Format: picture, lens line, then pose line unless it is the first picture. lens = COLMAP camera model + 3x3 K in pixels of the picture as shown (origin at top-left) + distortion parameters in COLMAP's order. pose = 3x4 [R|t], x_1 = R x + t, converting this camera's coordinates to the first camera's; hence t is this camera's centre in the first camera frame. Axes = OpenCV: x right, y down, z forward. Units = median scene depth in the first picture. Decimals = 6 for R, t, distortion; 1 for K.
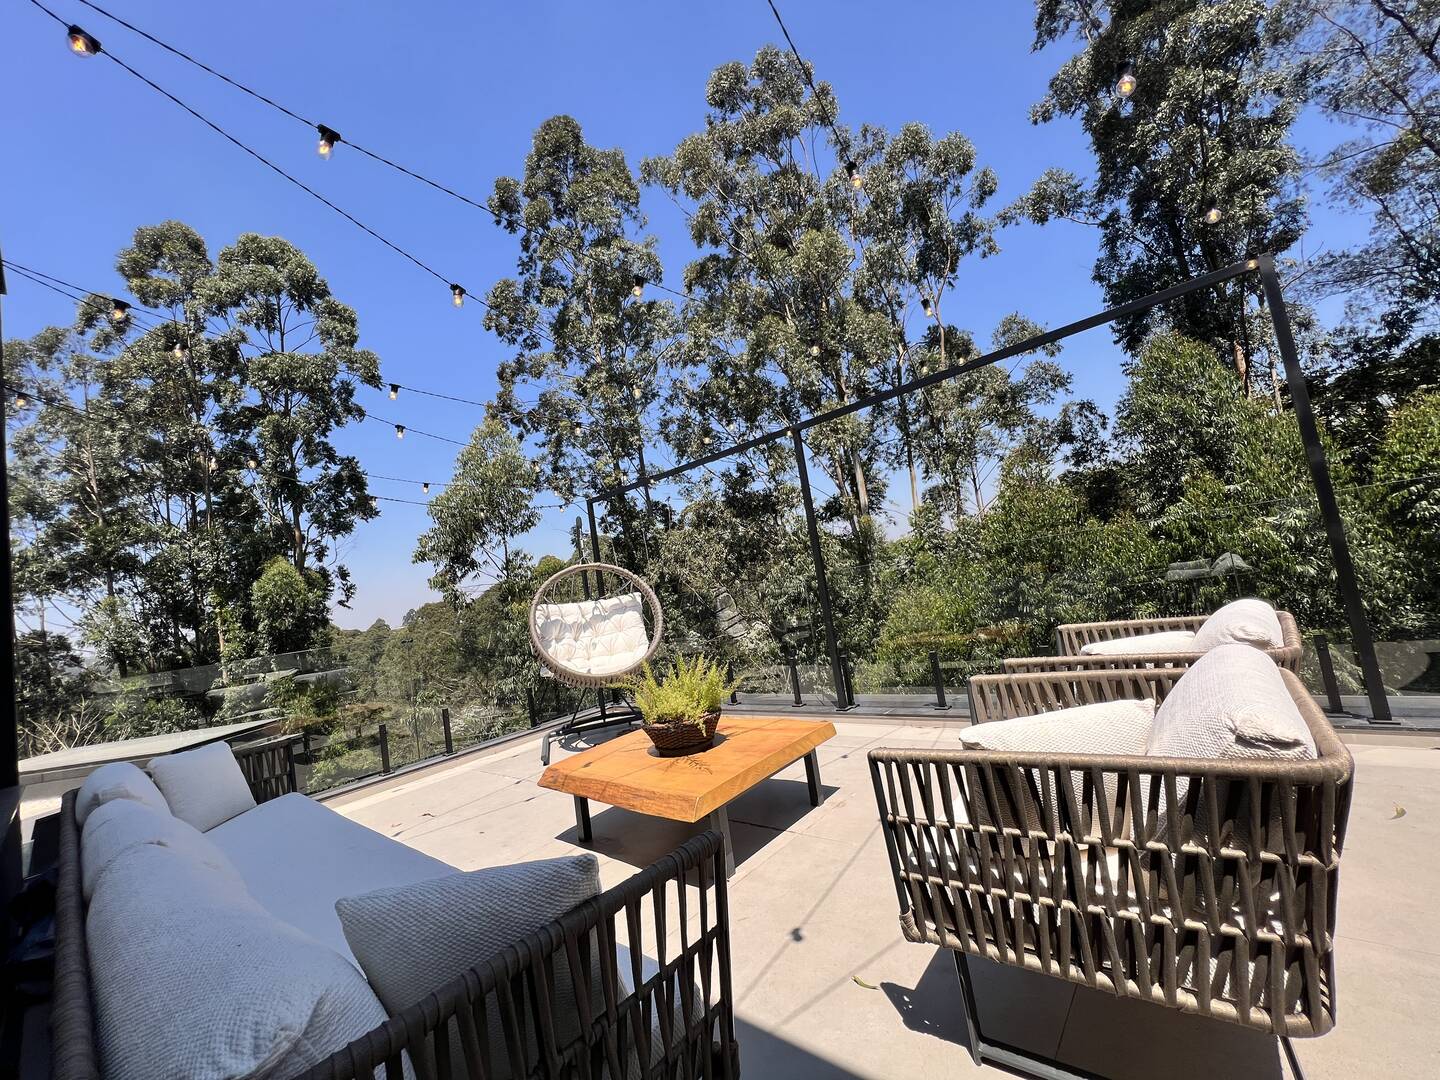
lens RADIAL K [[578.4, 0, 713.2], [0, 578.4, 537.5], [0, 0, 1]] dist [-0.002563, -0.000143]
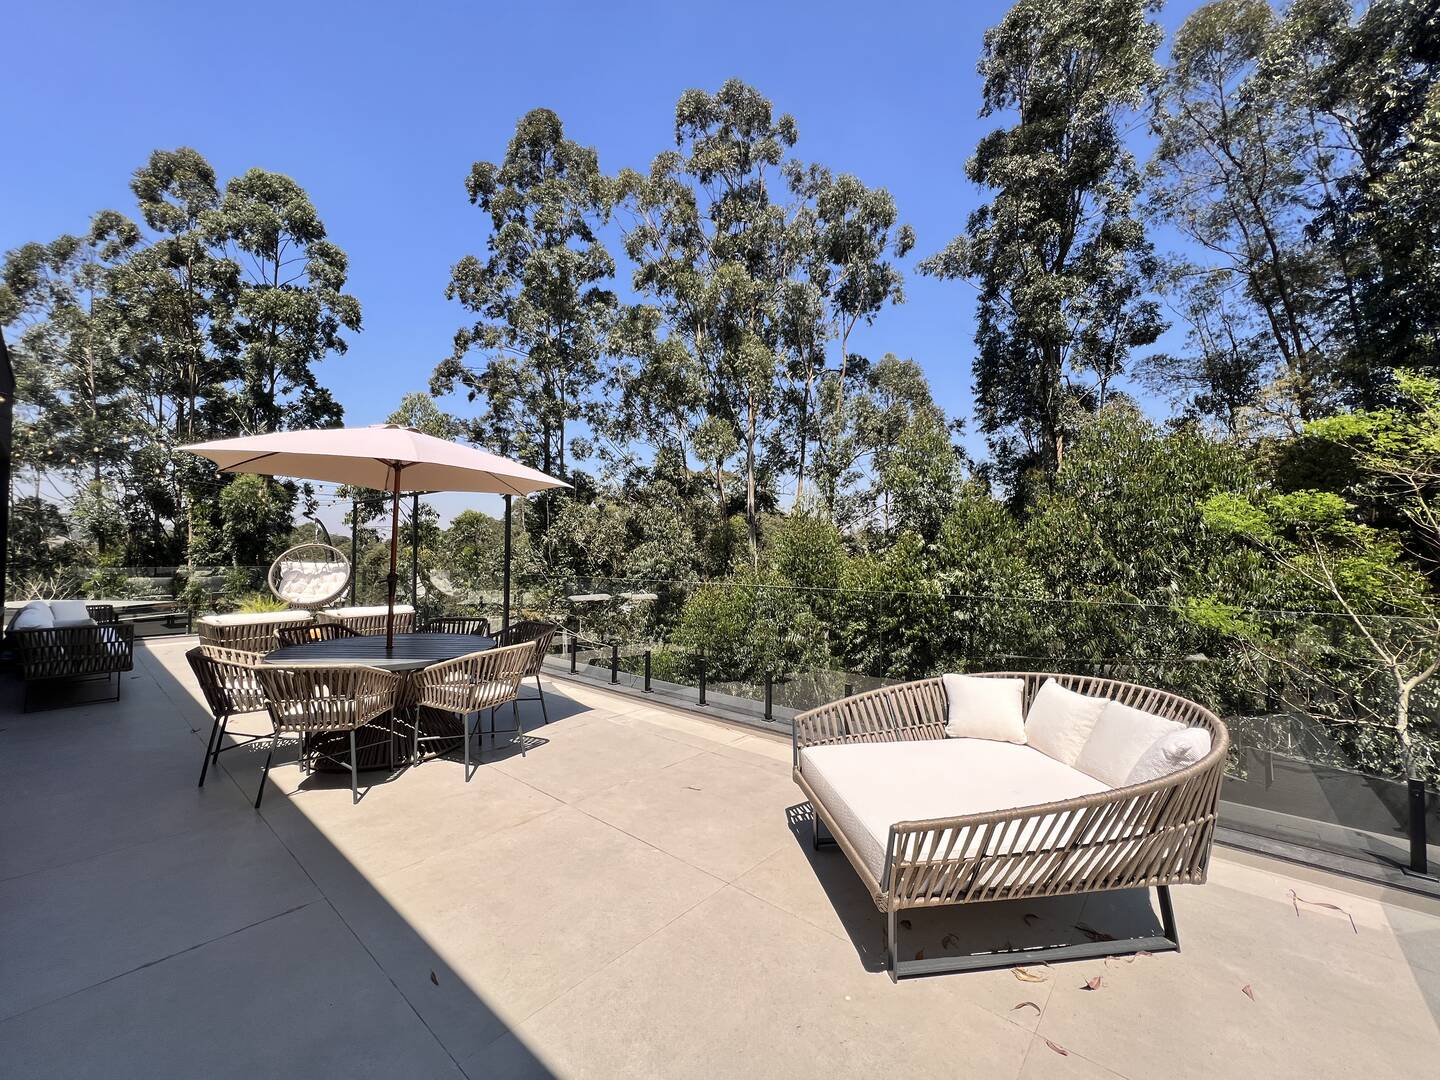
lens RADIAL K [[590.8, 0, 720.3], [0, 590.8, 535.0], [0, 0, 1]] dist [-0.008303, 0.004243]
pose [[0.987441, 0.157961, -0.002805, 0.196590], [-0.157509, 0.985684, 0.060153, -0.055117], [0.012267, -0.058956, 0.998185, -0.158794]]
